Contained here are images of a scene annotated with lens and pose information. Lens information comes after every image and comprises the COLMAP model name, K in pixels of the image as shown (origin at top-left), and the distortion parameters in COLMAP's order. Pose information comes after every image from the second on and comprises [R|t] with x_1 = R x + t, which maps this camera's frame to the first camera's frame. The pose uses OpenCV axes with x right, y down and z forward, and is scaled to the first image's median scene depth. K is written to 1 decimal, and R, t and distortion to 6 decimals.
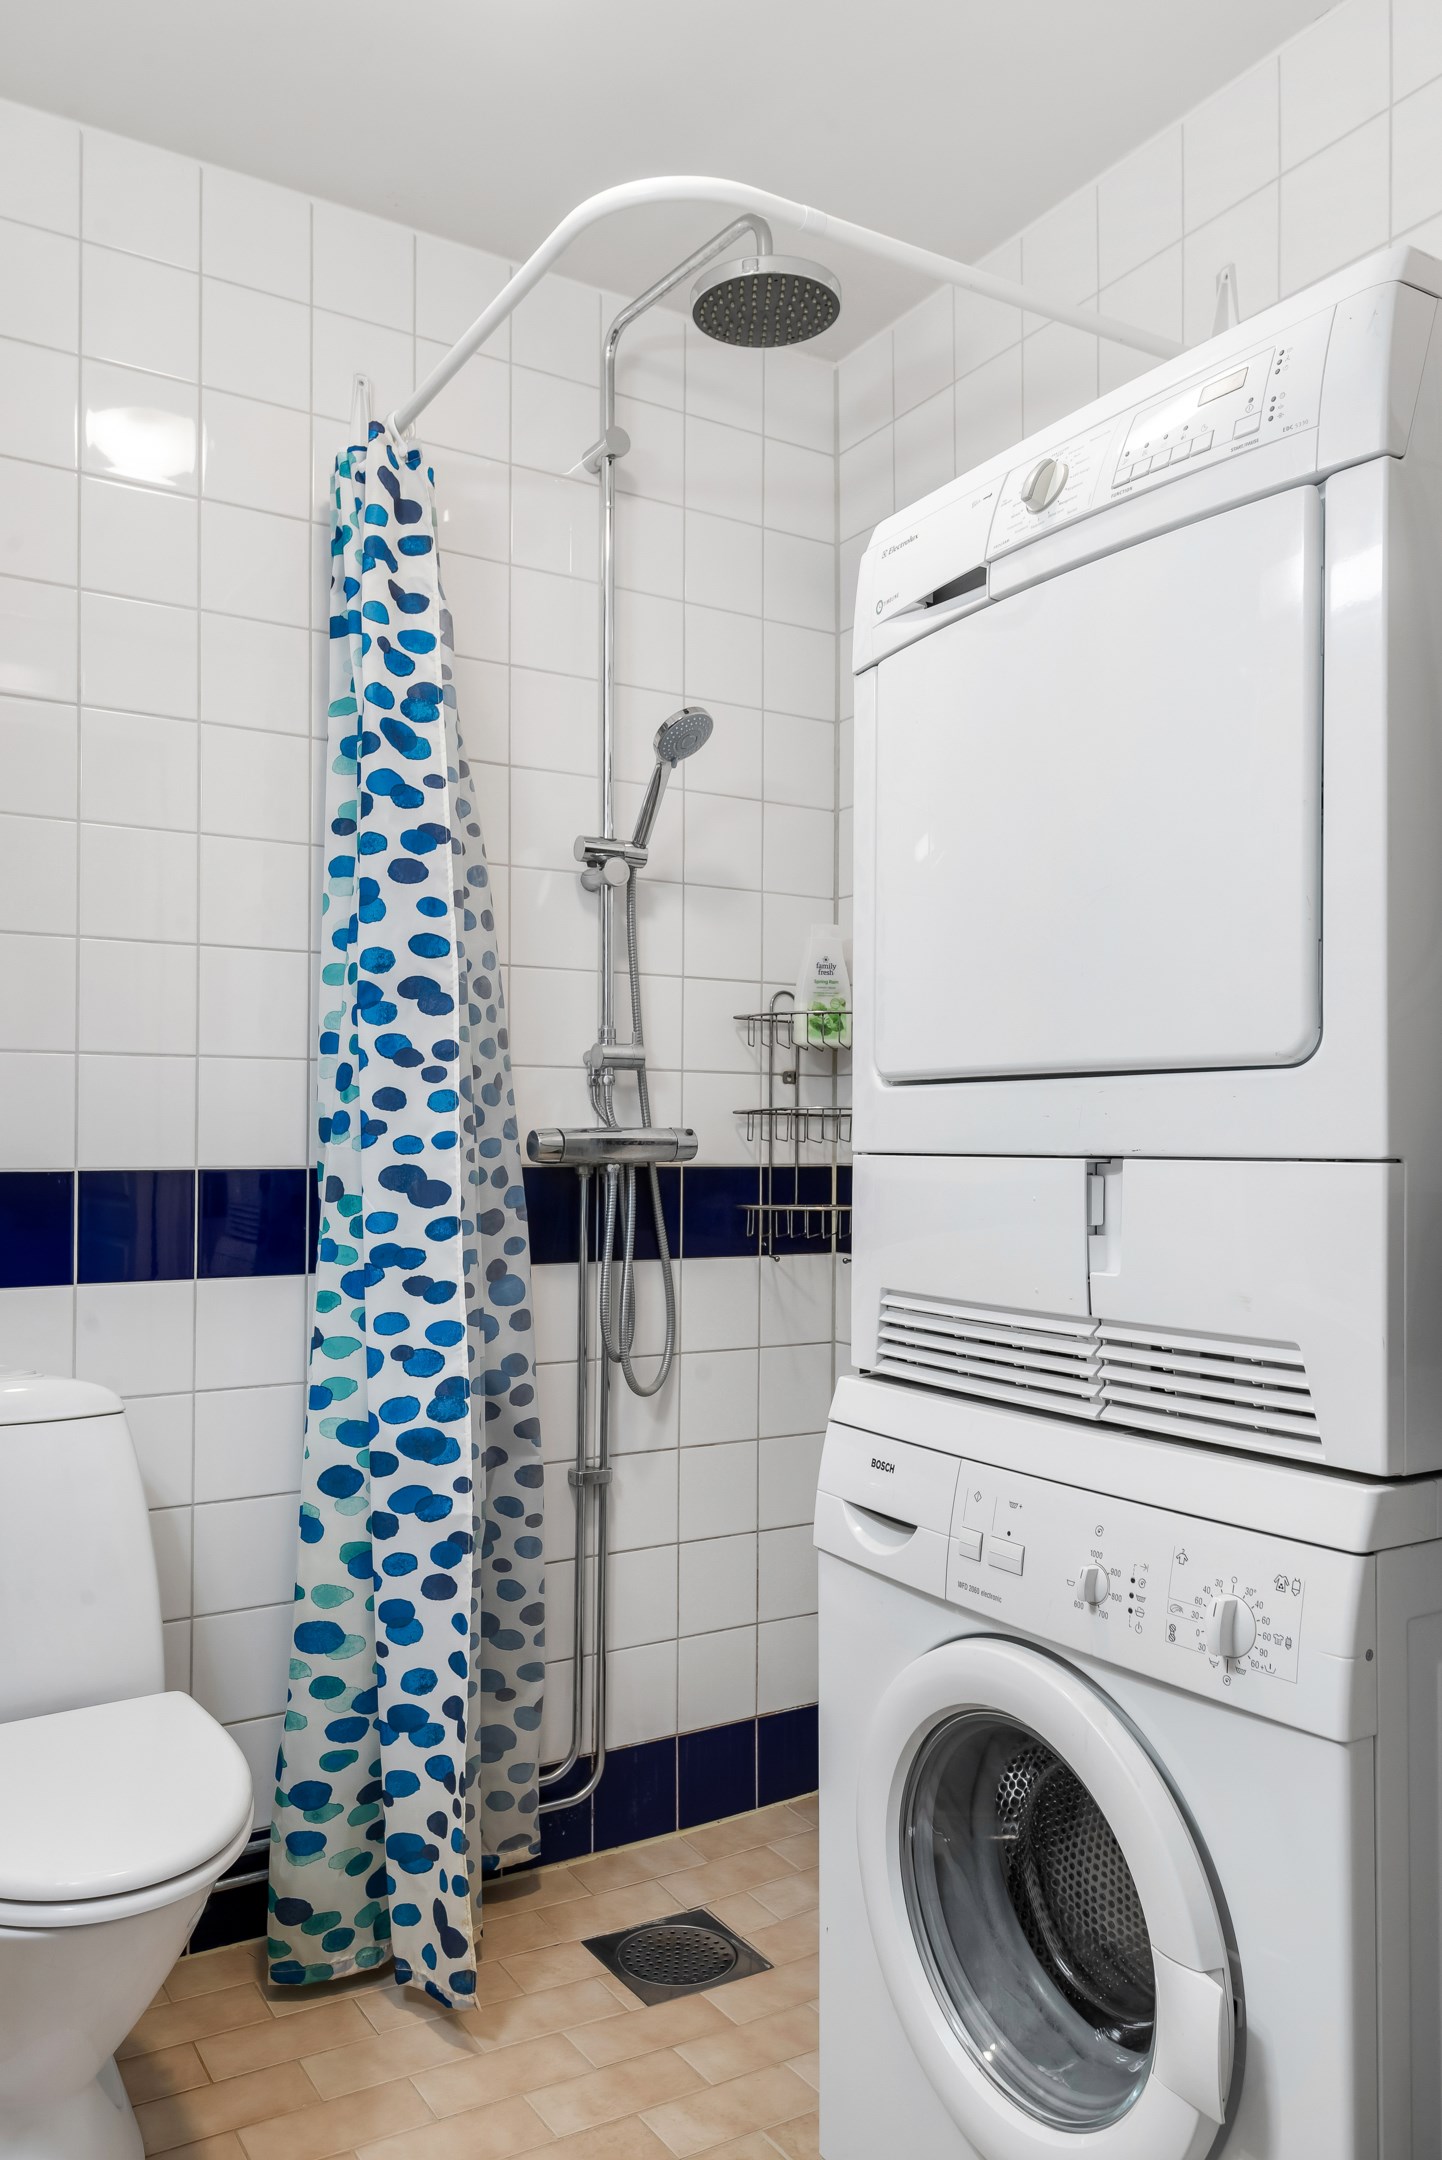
lens RADIAL K [[1643.9, 0, 723.6], [0, 1643.9, 1095.1], [0, 0, 1]] dist [0.036307, -0.025930]
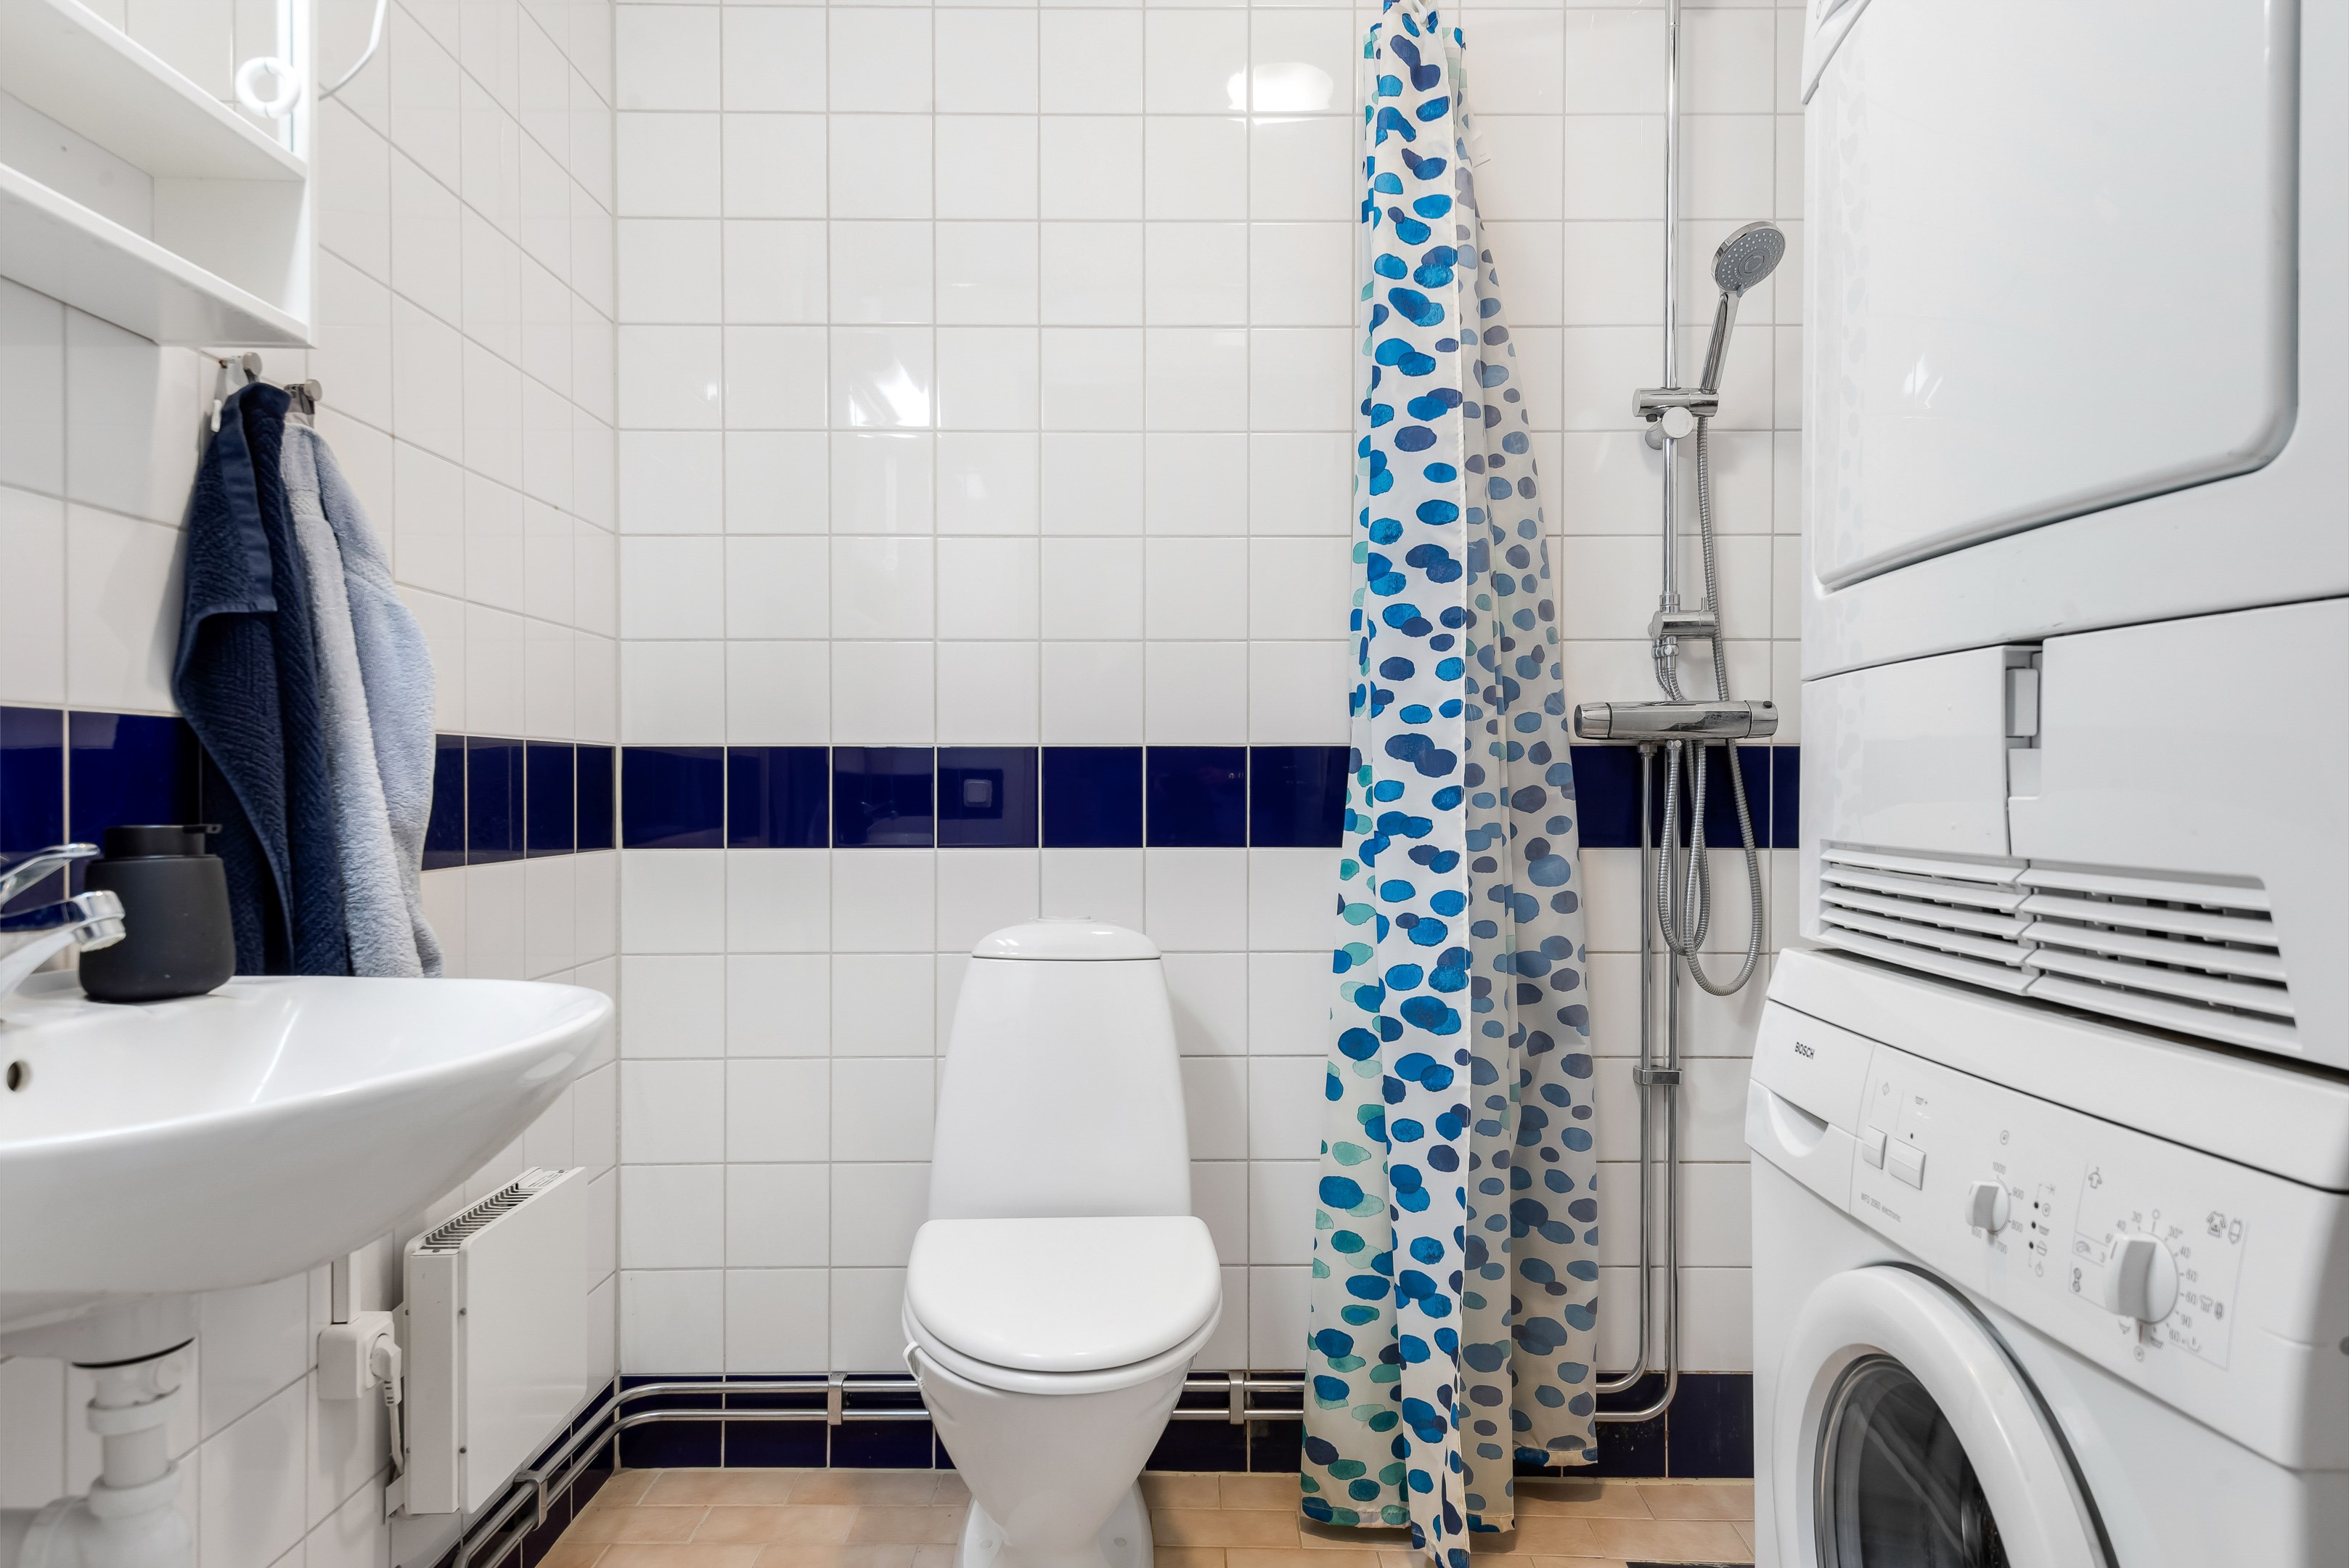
lens RADIAL K [[1545.5, 0, 1174.9], [0, 1545.5, 775.3], [0, 0, 1]] dist [0.039748, -0.012052]
pose [[0.845822, -0.006389, -0.533427, 0.183689], [0.013872, 0.999854, 0.010021, 0.055816], [0.533285, -0.015876, 0.845787, 0.128946]]
